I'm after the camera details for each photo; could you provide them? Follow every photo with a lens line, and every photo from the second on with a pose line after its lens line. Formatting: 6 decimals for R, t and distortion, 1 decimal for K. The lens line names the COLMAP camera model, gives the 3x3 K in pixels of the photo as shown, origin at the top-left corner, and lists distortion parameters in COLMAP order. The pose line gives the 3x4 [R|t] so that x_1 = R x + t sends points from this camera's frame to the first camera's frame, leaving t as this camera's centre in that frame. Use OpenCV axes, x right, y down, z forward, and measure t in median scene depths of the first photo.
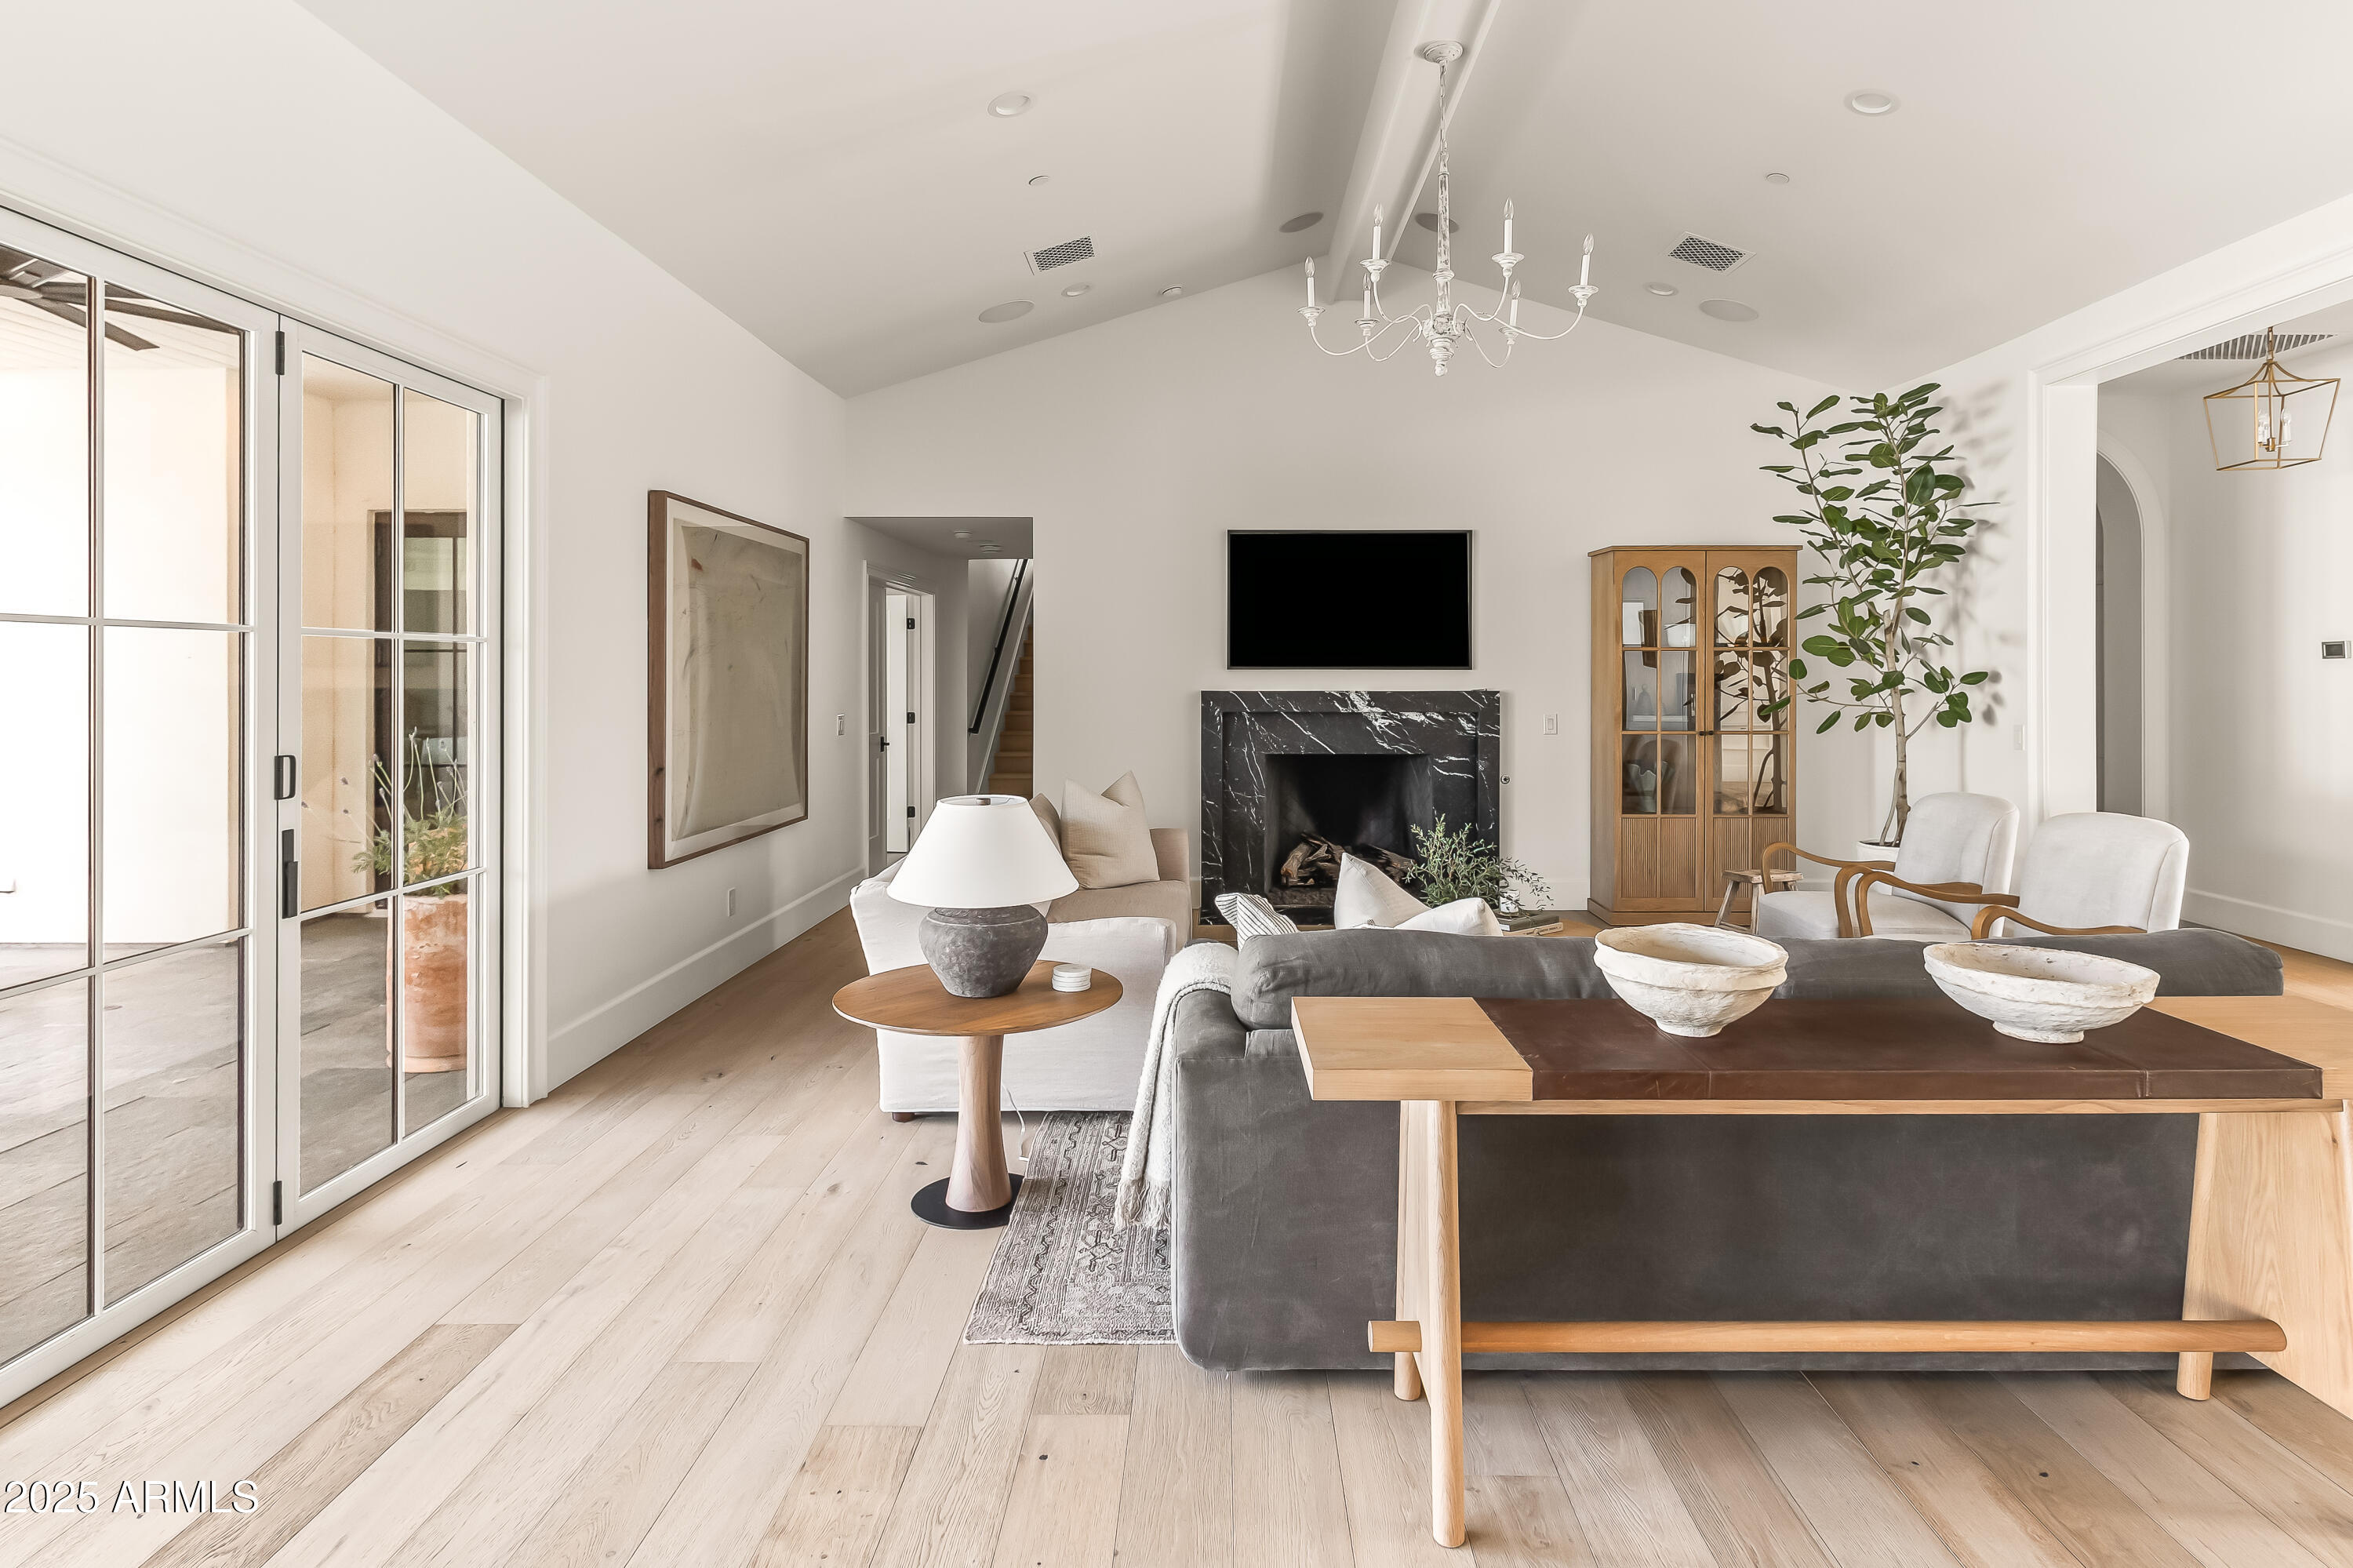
lens RADIAL K [[1188.0, 0, 1169.8], [0, 1188.0, 714.0], [0, 0, 1]] dist [0.001382, -0.000148]
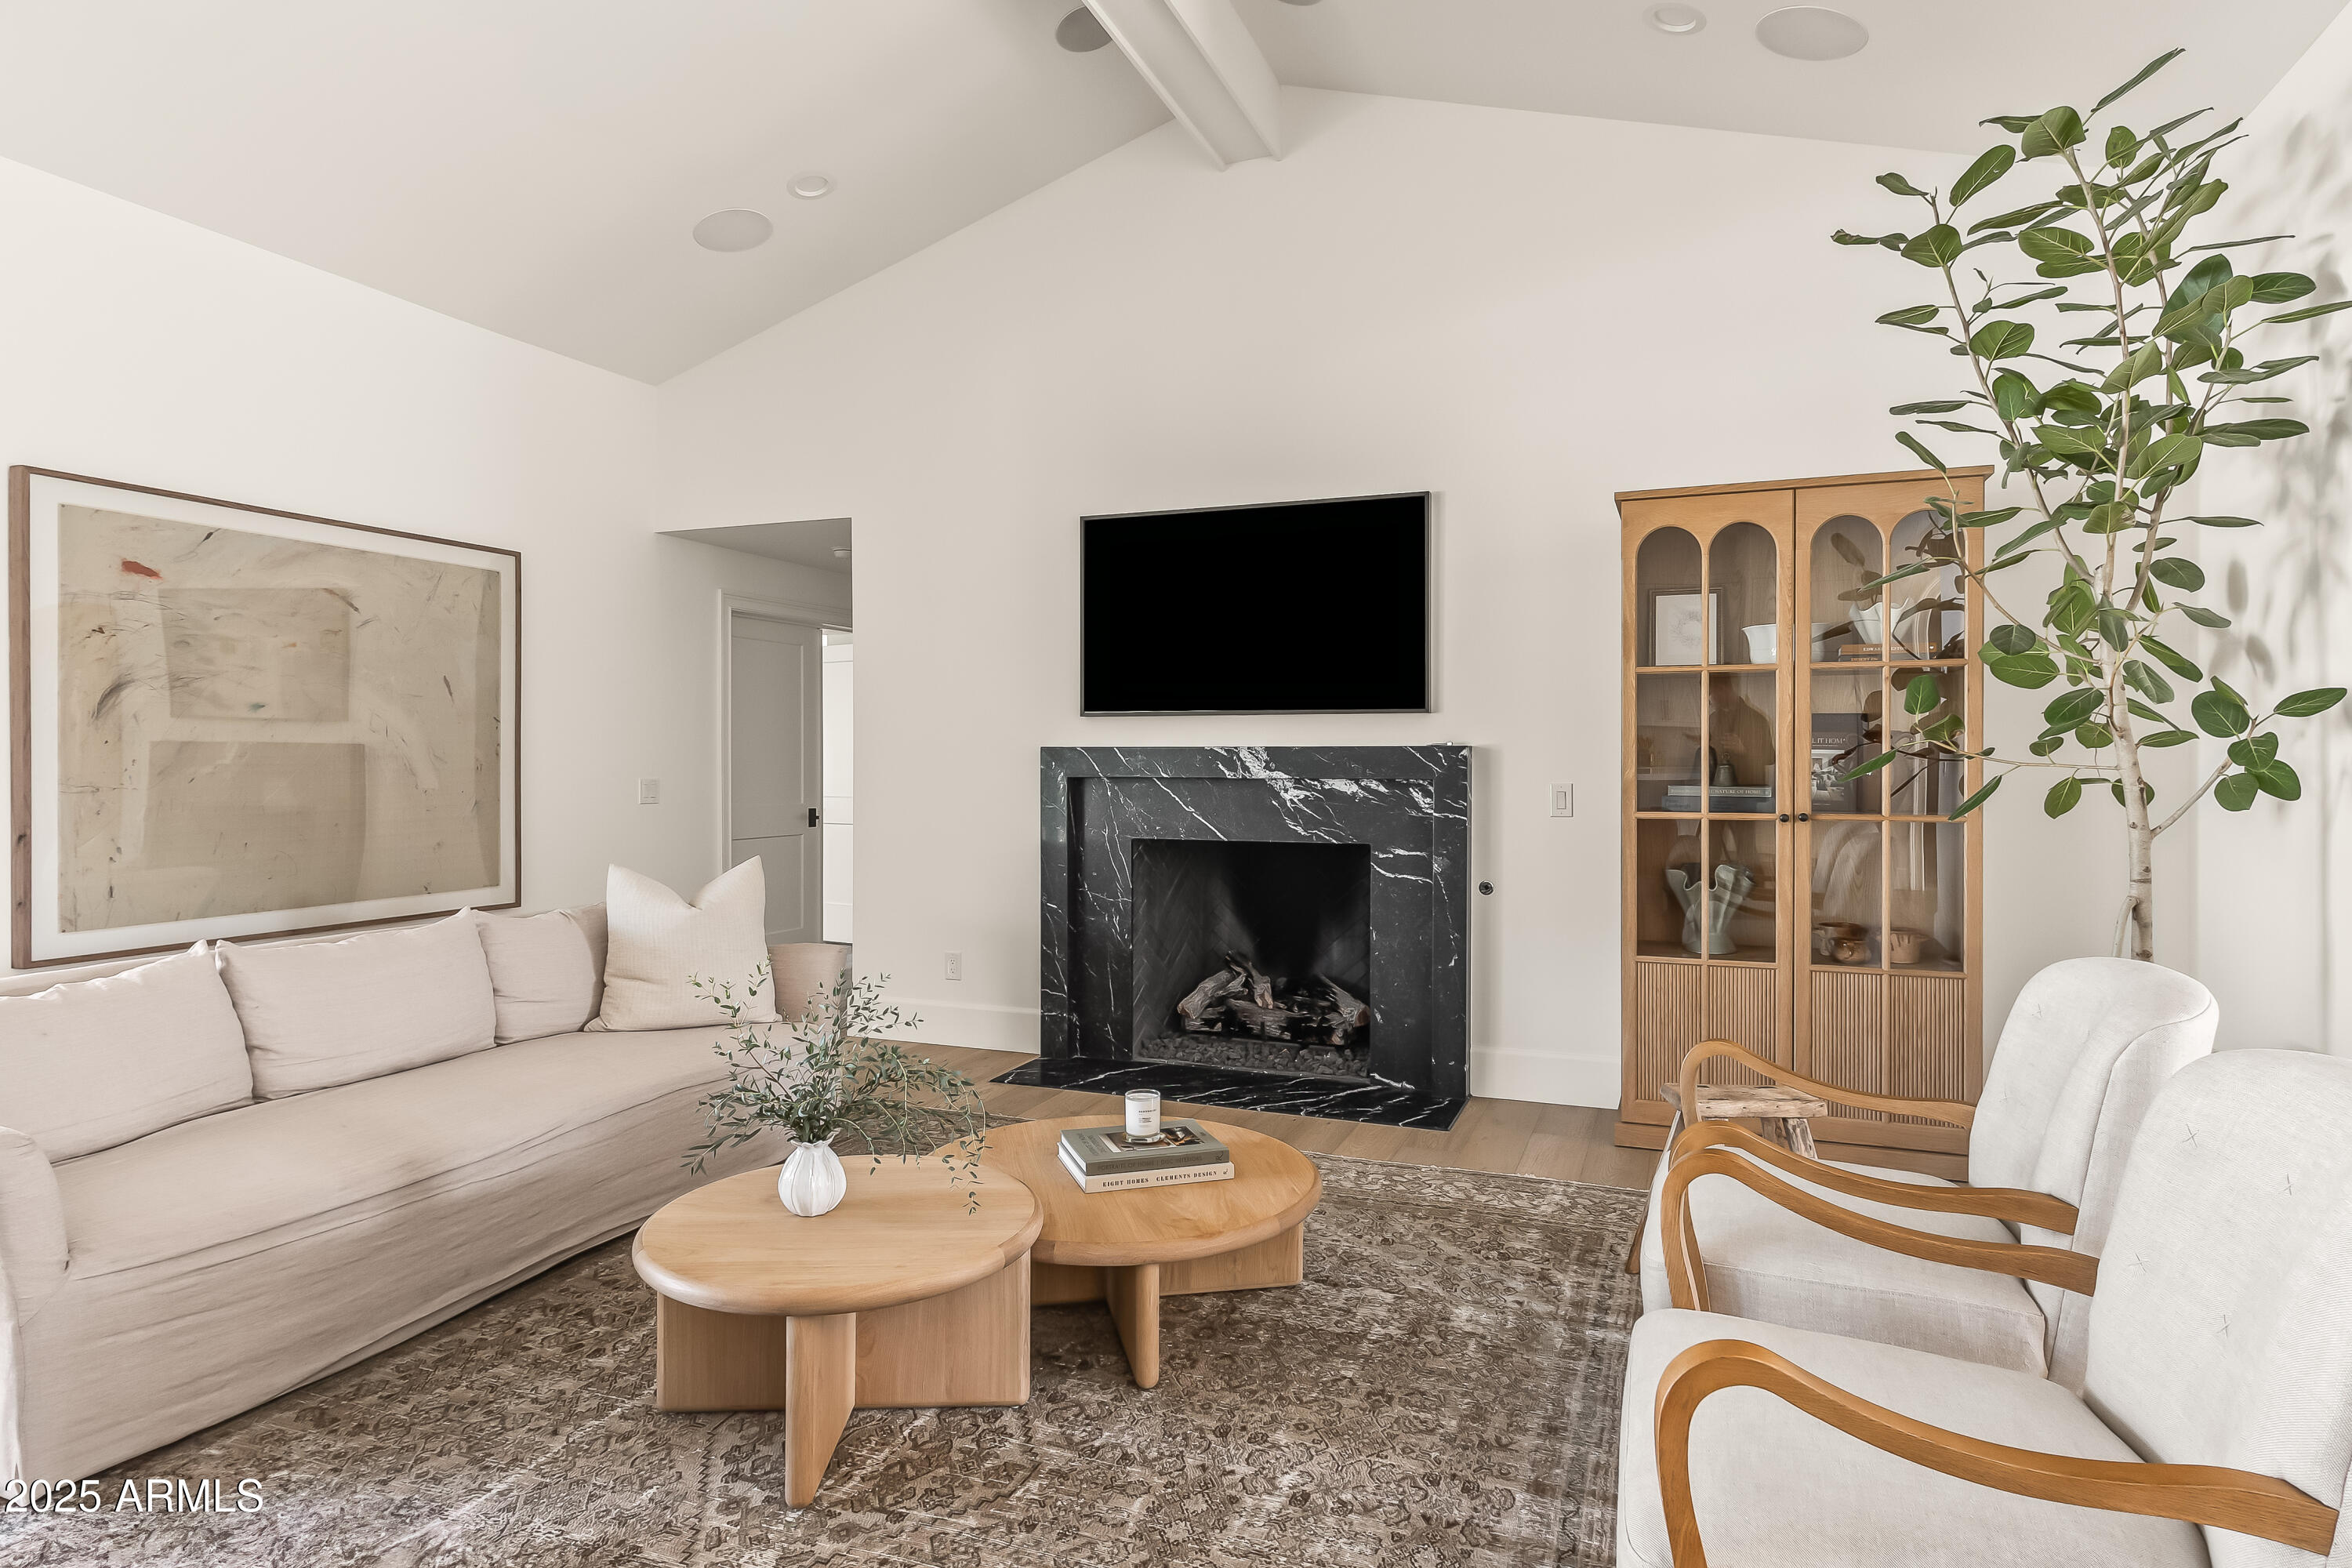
lens RADIAL K [[1238.2, 0, 1185.7], [0, 1238.2, 785.8], [0, 0, 1]] dist [0.008025, 0.001155]
pose [[0.941882, 0.008189, -0.335845, 0.392908], [-0.011633, 0.999898, -0.008242, 0.009618], [0.335743, 0.011670, 0.941881, 0.371535]]
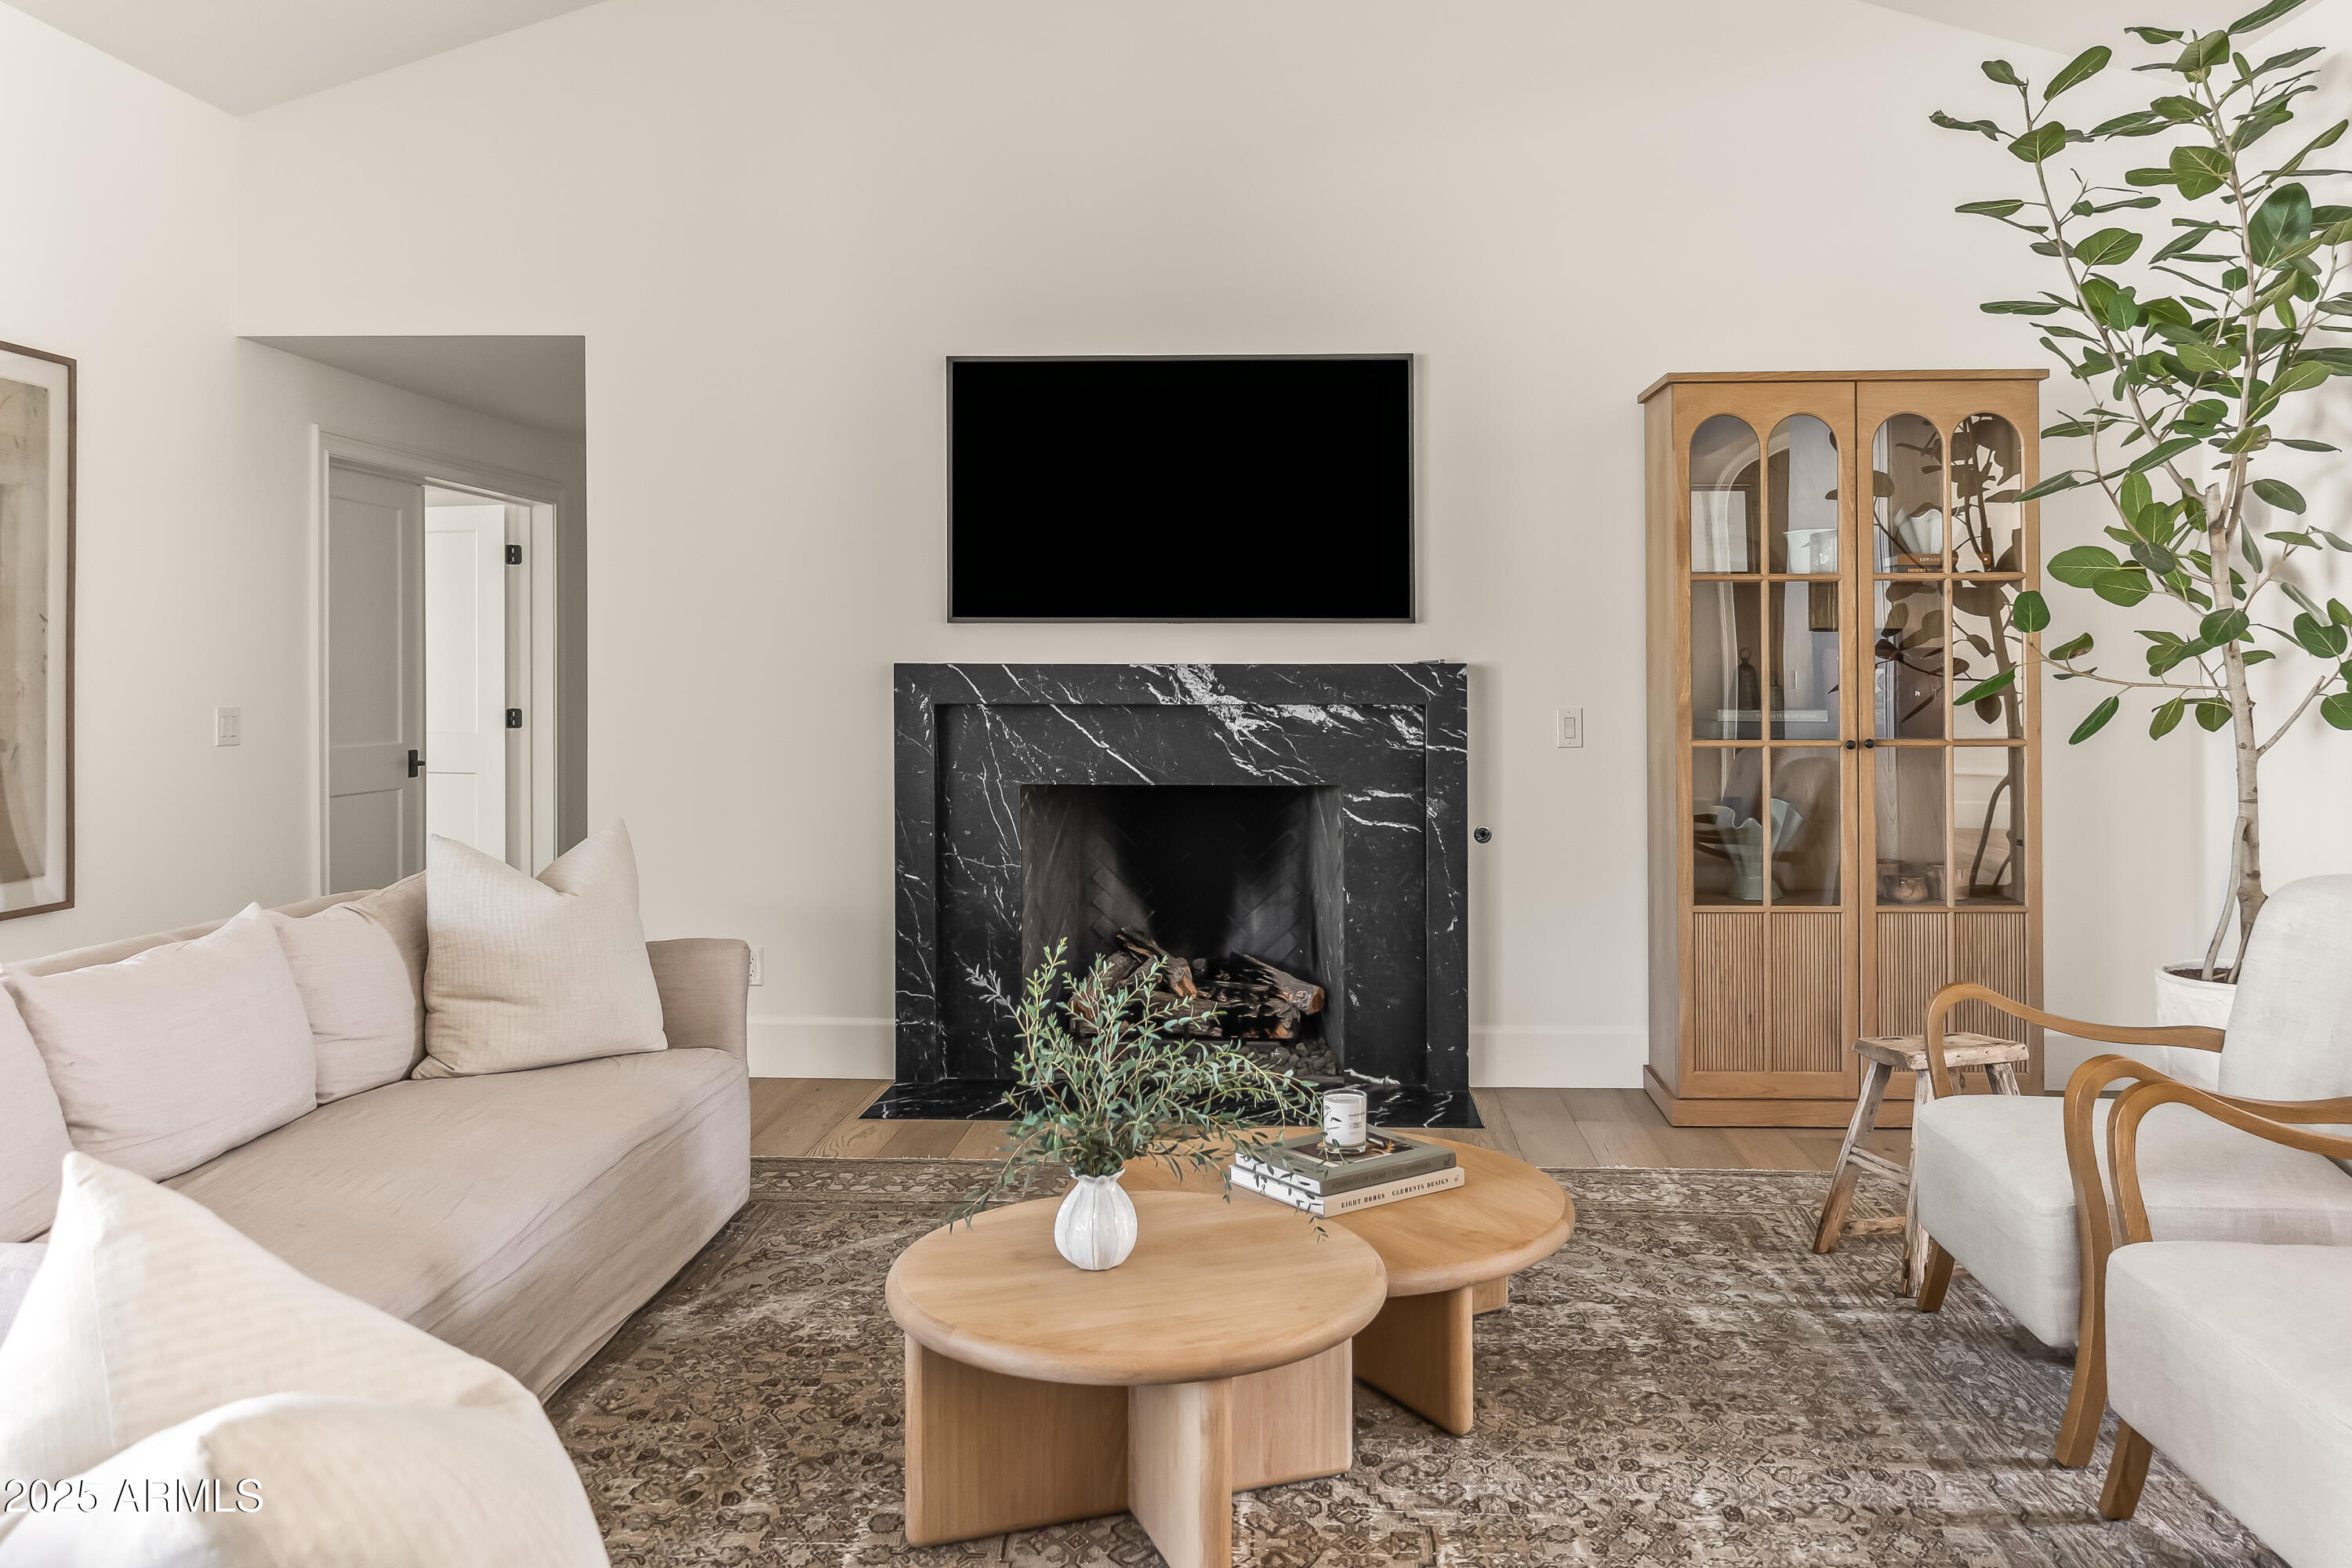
lens RADIAL K [[1691.6, 0, 1184.0], [0, 1691.6, 697.8], [0, 0, 1]] dist [-0.010661, 0.008949]
pose [[0.999520, 0.000060, -0.030977, 0.195584], [-0.000651, 0.999818, -0.019069, 0.010685], [0.030970, 0.019080, 0.999338, 0.288517]]
